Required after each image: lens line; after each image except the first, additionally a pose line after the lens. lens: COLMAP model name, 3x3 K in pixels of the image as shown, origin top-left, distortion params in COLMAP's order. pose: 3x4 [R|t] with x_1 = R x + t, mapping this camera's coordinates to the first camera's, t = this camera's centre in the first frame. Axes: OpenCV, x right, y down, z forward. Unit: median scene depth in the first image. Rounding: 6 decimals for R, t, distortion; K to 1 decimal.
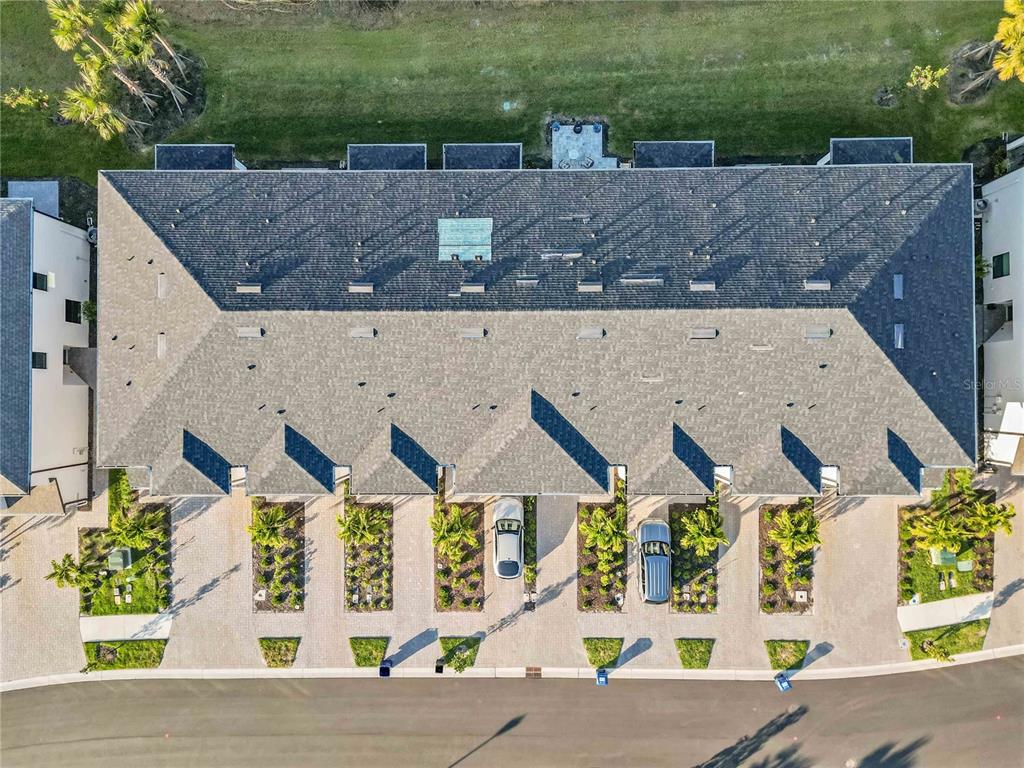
lens RADIAL K [[713.2, 0, 509.7], [0, 713.2, 384.5], [0, 0, 1]] dist [0.088710, -0.087106]
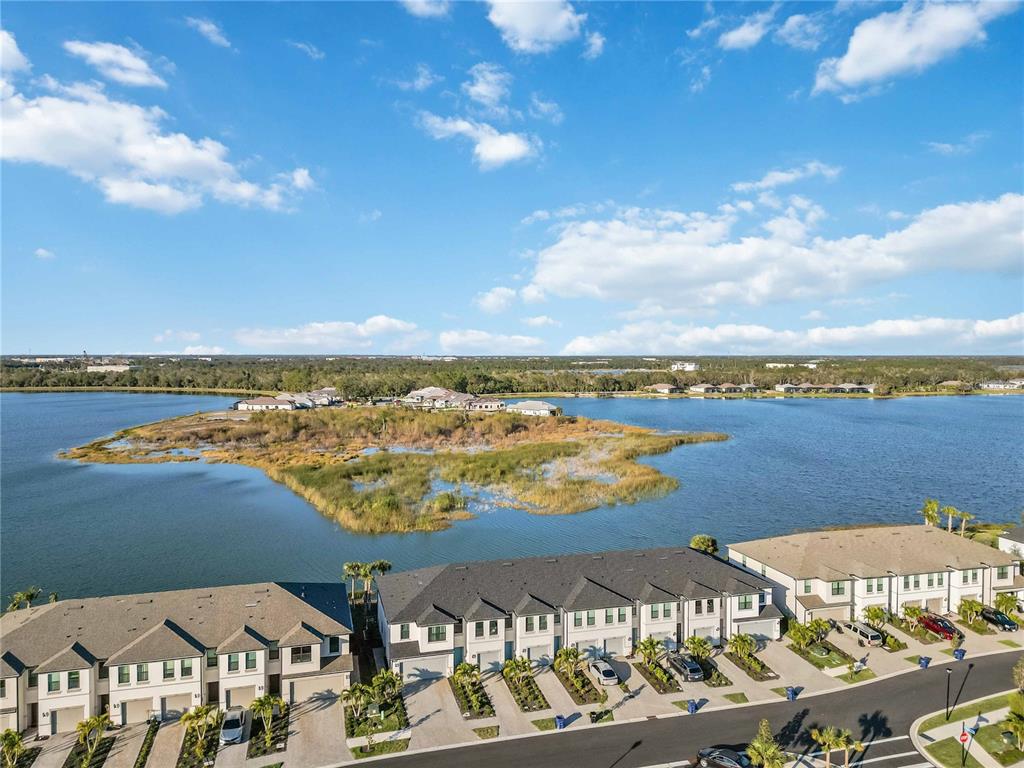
lens RADIAL K [[713.2, 0, 509.7], [0, 713.2, 384.5], [0, 0, 1]] dist [0.088710, -0.087106]
pose [[0.964174, 0.008729, 0.265126, -0.673395], [0.264099, 0.062238, -0.962486, 1.758614], [-0.024903, 0.998023, 0.057703, 0.214908]]
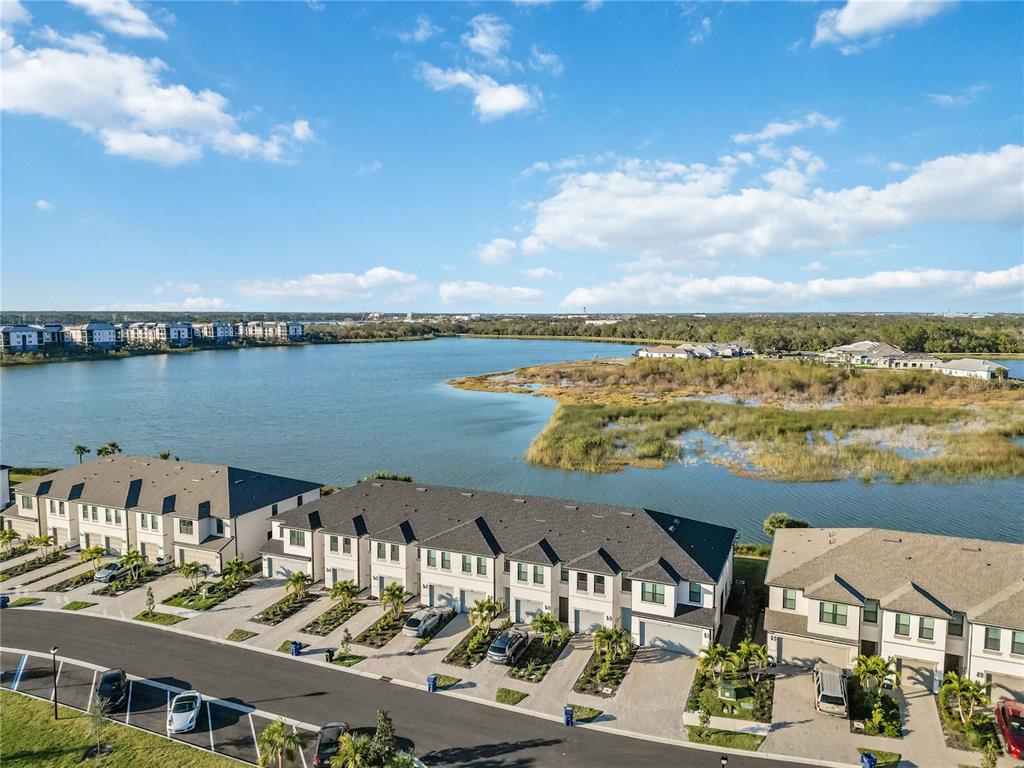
lens RADIAL K [[713.2, 0, 509.7], [0, 713.2, 384.5], [0, 0, 1]] dist [0.088710, -0.087106]
pose [[0.917632, 0.060065, -0.392866, 0.696038], [-0.397295, 0.112764, -0.910736, 1.403932], [-0.010402, 0.991805, 0.127339, 0.331279]]
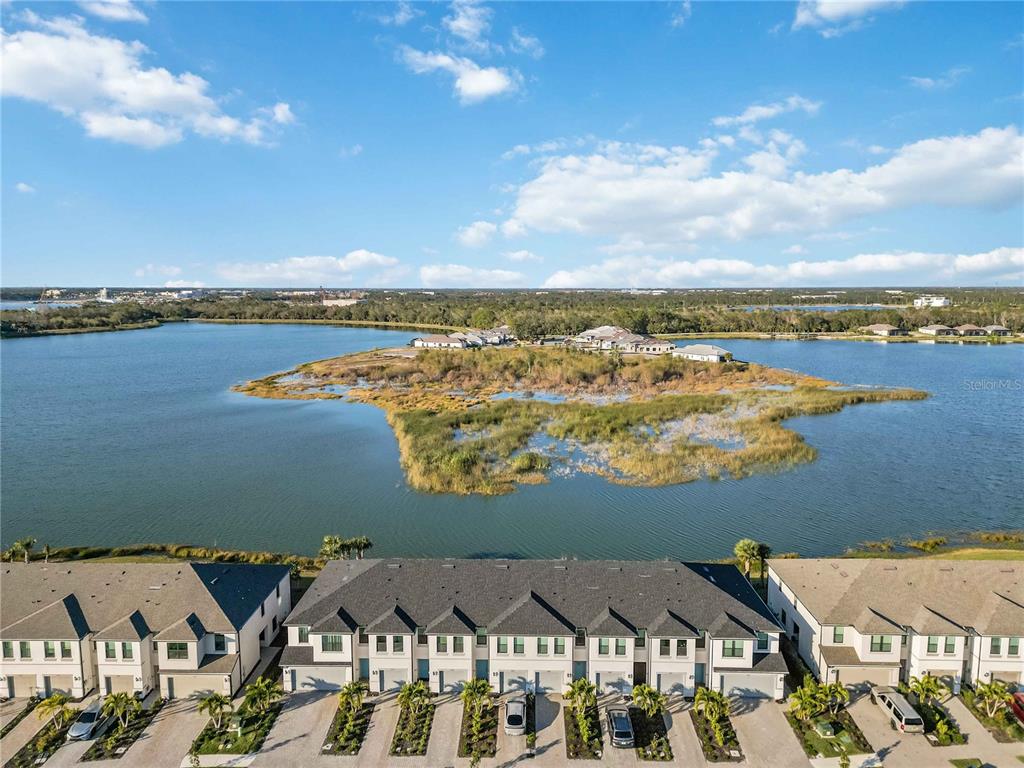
lens RADIAL K [[713.2, 0, 509.7], [0, 713.2, 384.5], [0, 0, 1]] dist [0.088710, -0.087106]
pose [[0.999412, 0.022183, -0.026160, 0.009582], [-0.029305, 0.155941, -0.987331, 1.507875], [-0.017823, 0.987517, 0.156500, 0.129823]]
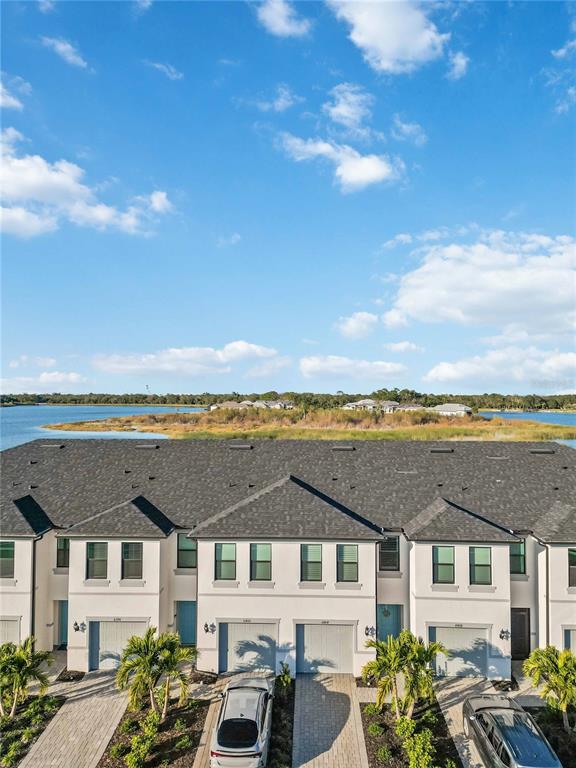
lens RADIAL K [[535.9, 0, 287.0], [0, 535.9, 388.1], [0, 0, 1]] dist [0.080580, -0.074082]
pose [[0.999066, 0.021298, -0.037604, 0.043130], [-0.037756, 0.006802, -0.999264, 0.643271], [-0.021027, 0.999750, 0.007600, 0.720253]]
